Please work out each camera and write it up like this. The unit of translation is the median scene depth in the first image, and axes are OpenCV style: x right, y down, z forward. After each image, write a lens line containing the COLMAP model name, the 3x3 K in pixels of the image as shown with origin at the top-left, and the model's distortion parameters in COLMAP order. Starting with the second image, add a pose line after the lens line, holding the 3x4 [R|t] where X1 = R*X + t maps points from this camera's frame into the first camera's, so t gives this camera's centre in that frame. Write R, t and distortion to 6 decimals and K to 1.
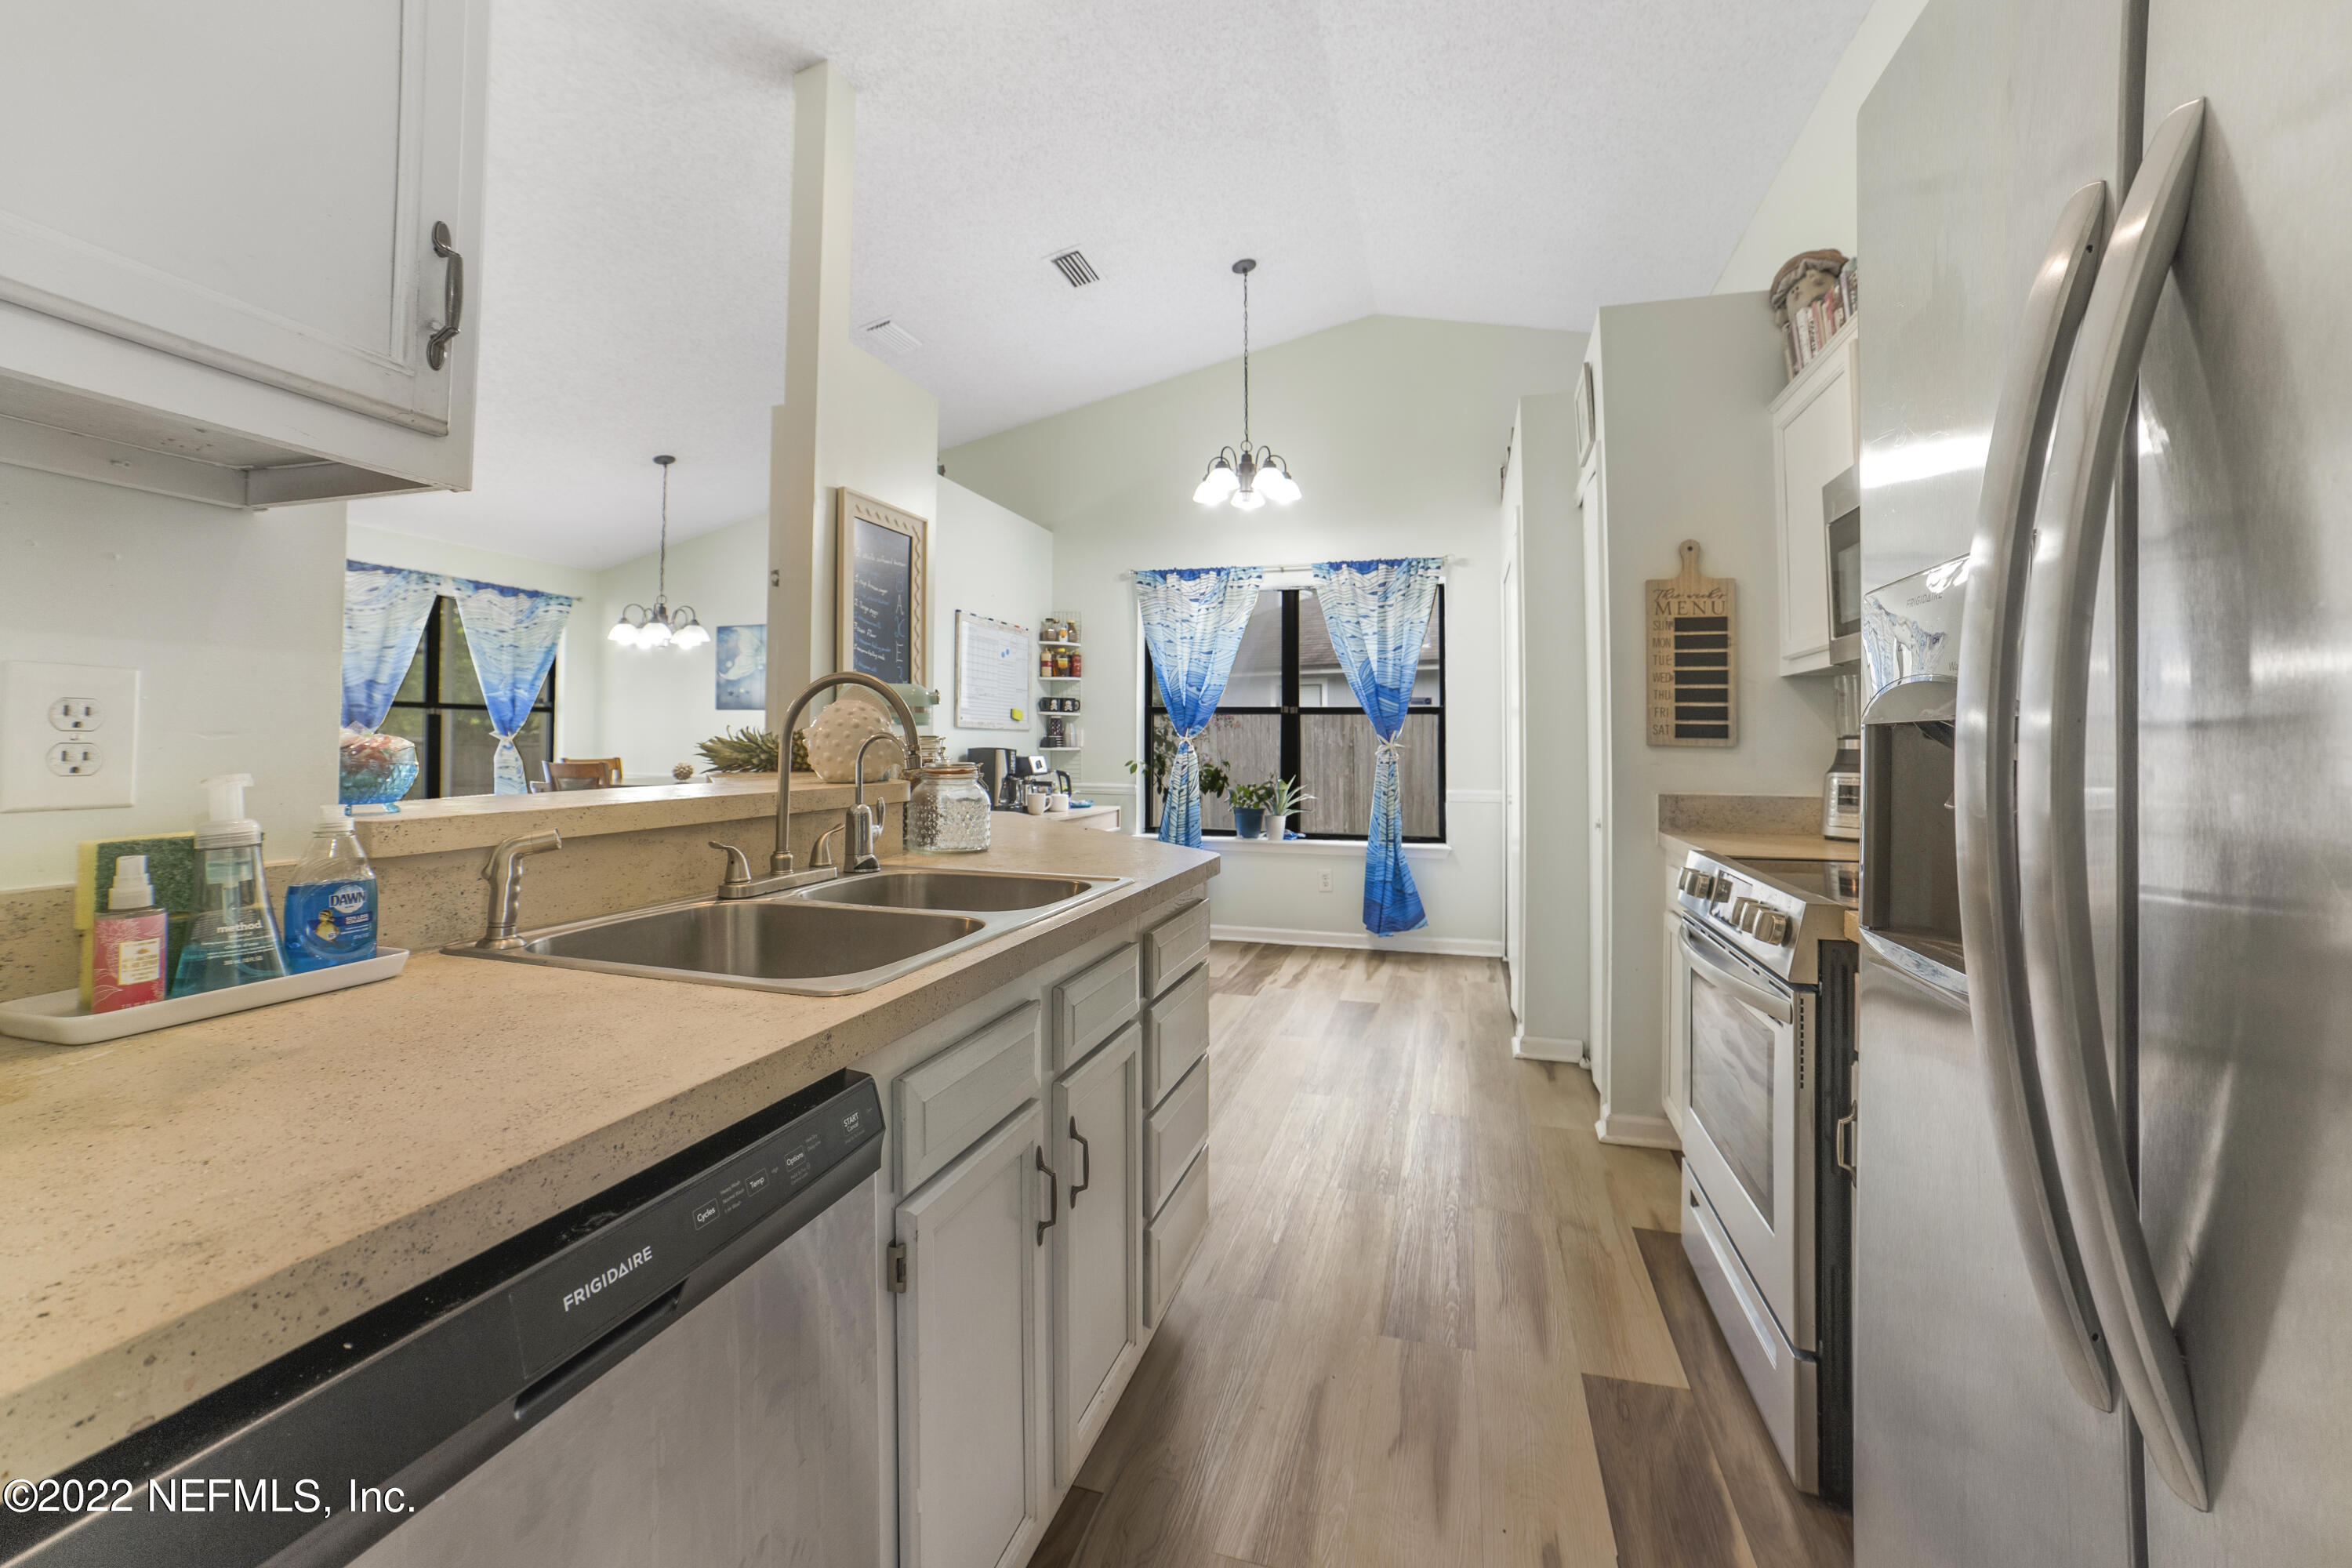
lens RADIAL K [[962.4, 0, 1133.4], [0, 962.4, 711.4], [0, 0, 1]] dist [-0.035988, 0.011560]
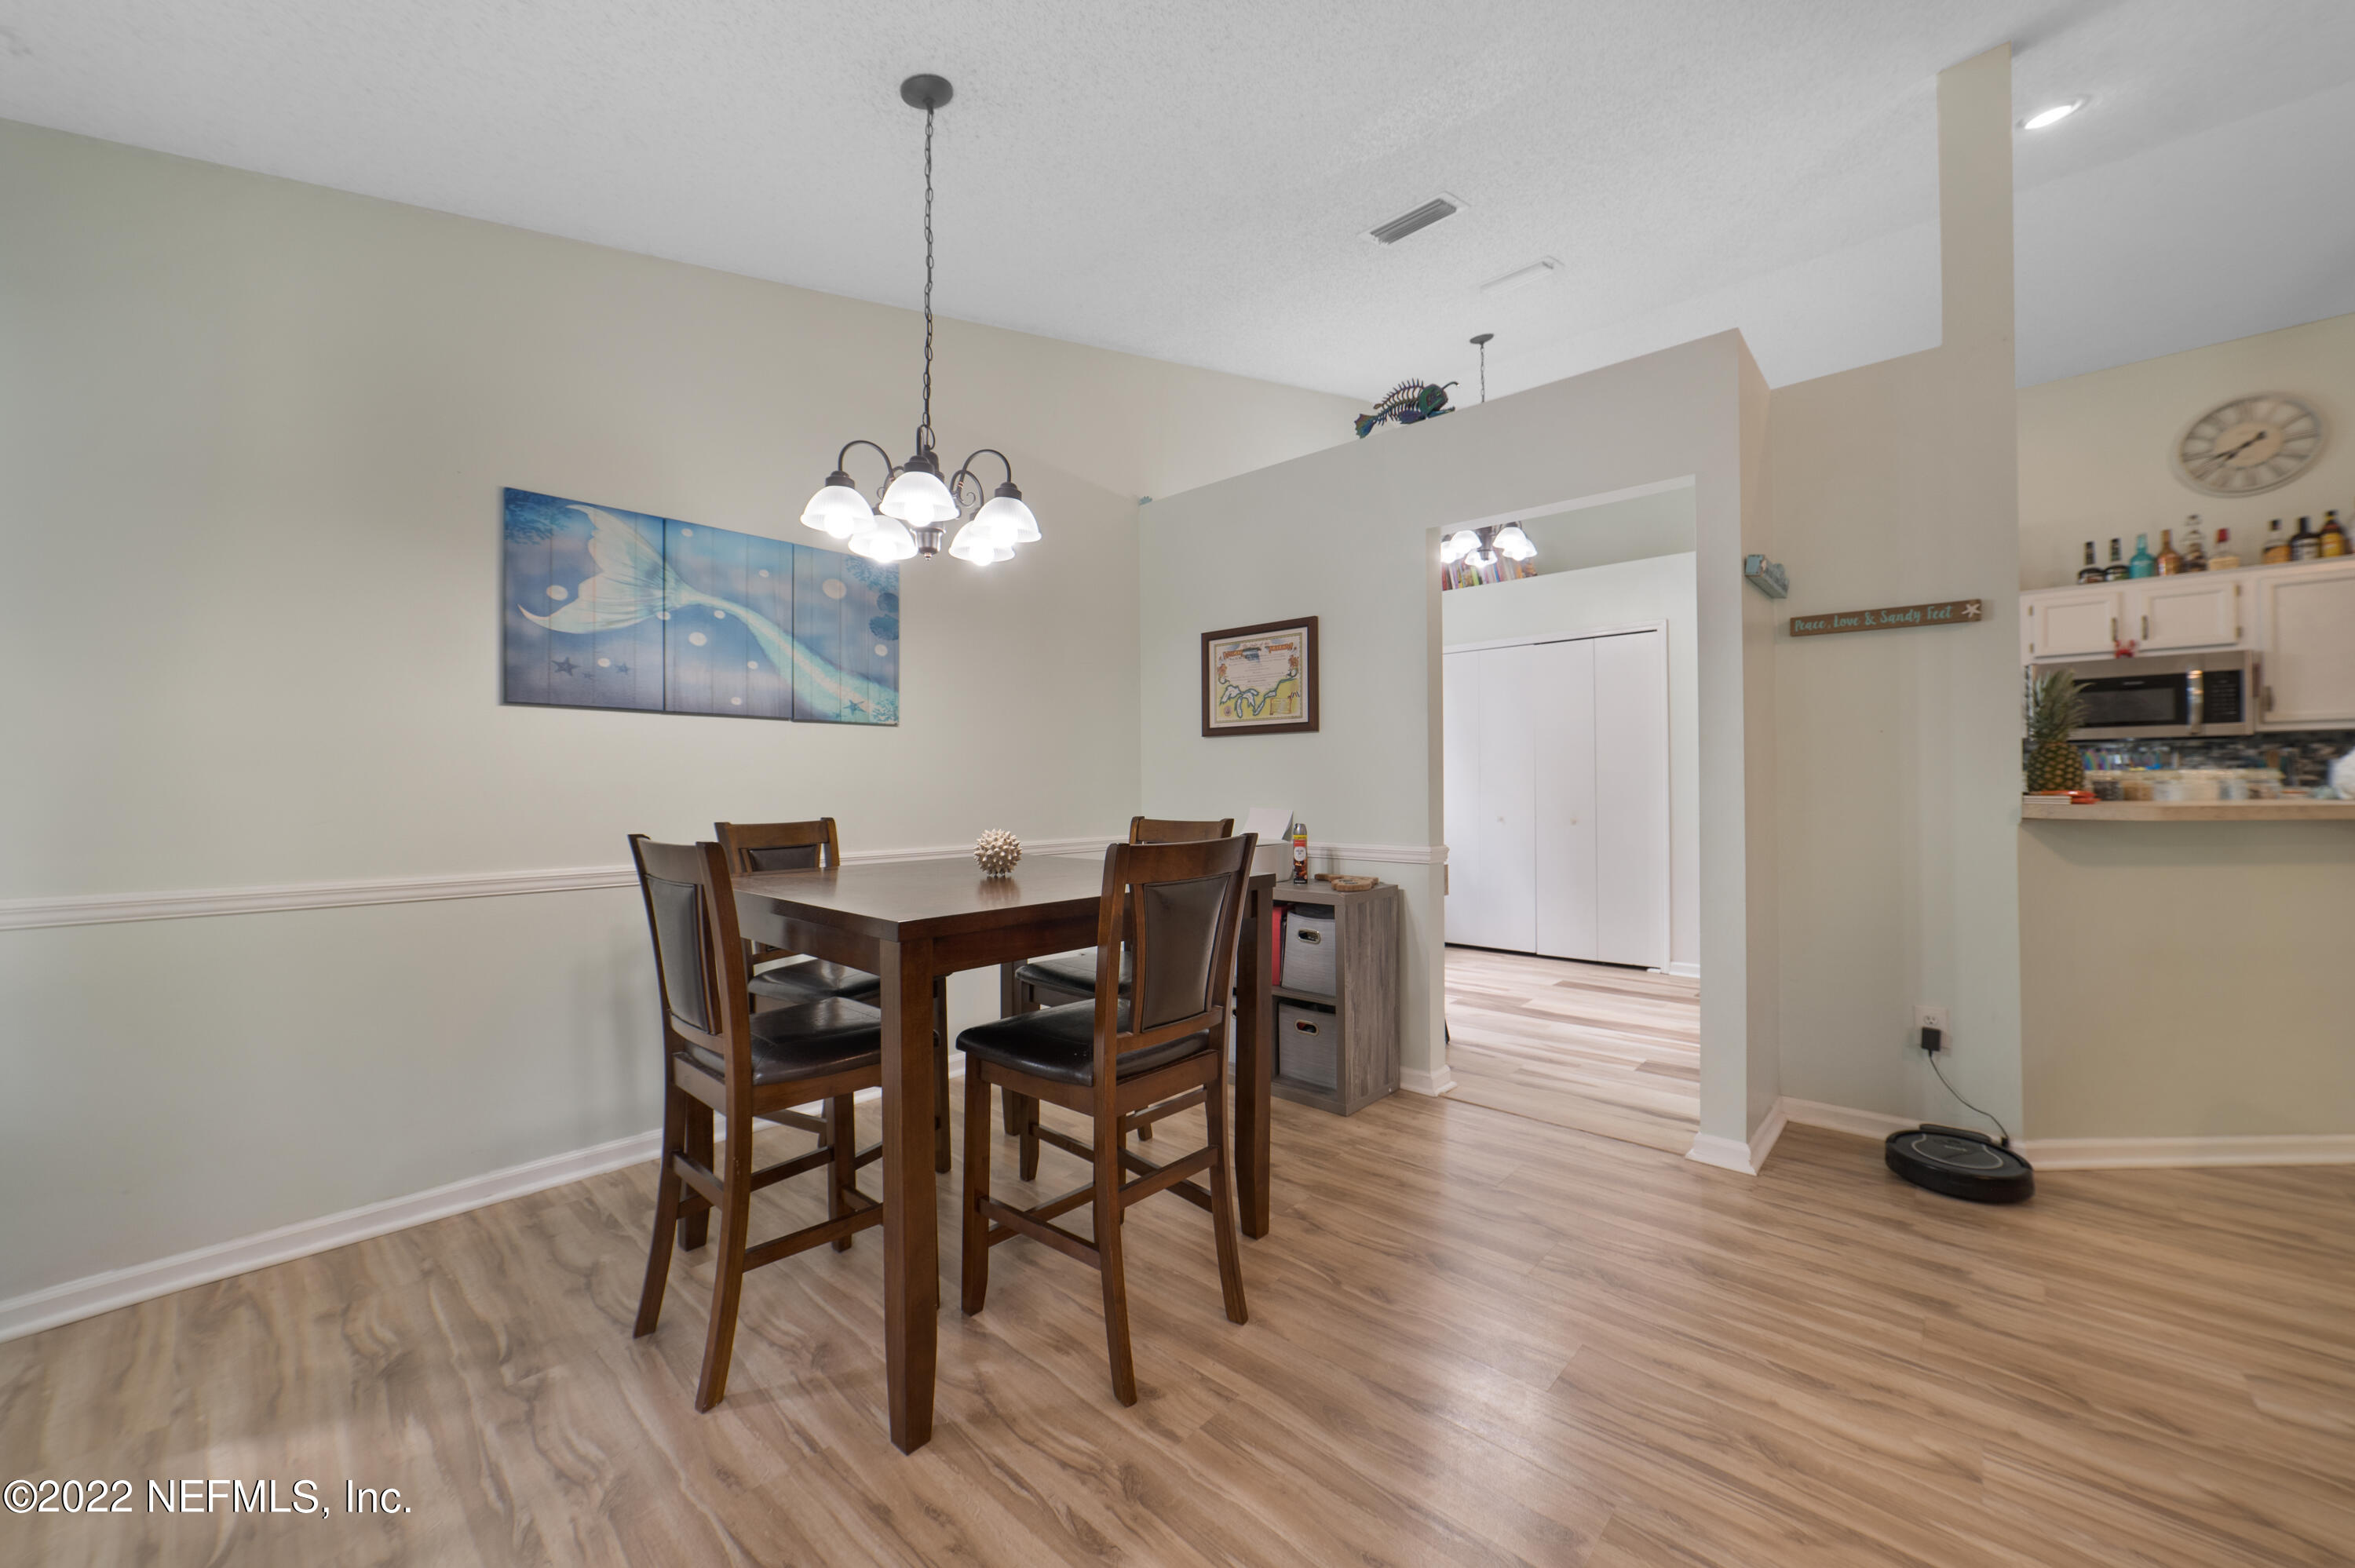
lens RADIAL K [[893.7, 0, 1175.3], [0, 893.7, 779.7], [0, 0, 1]] dist [-0.025915, 0.008648]
pose [[0.412271, -0.003805, 0.911053, -0.775274], [-0.020359, 0.999703, 0.013387, 0.021553], [-0.910834, -0.024067, 0.412072, 0.732527]]
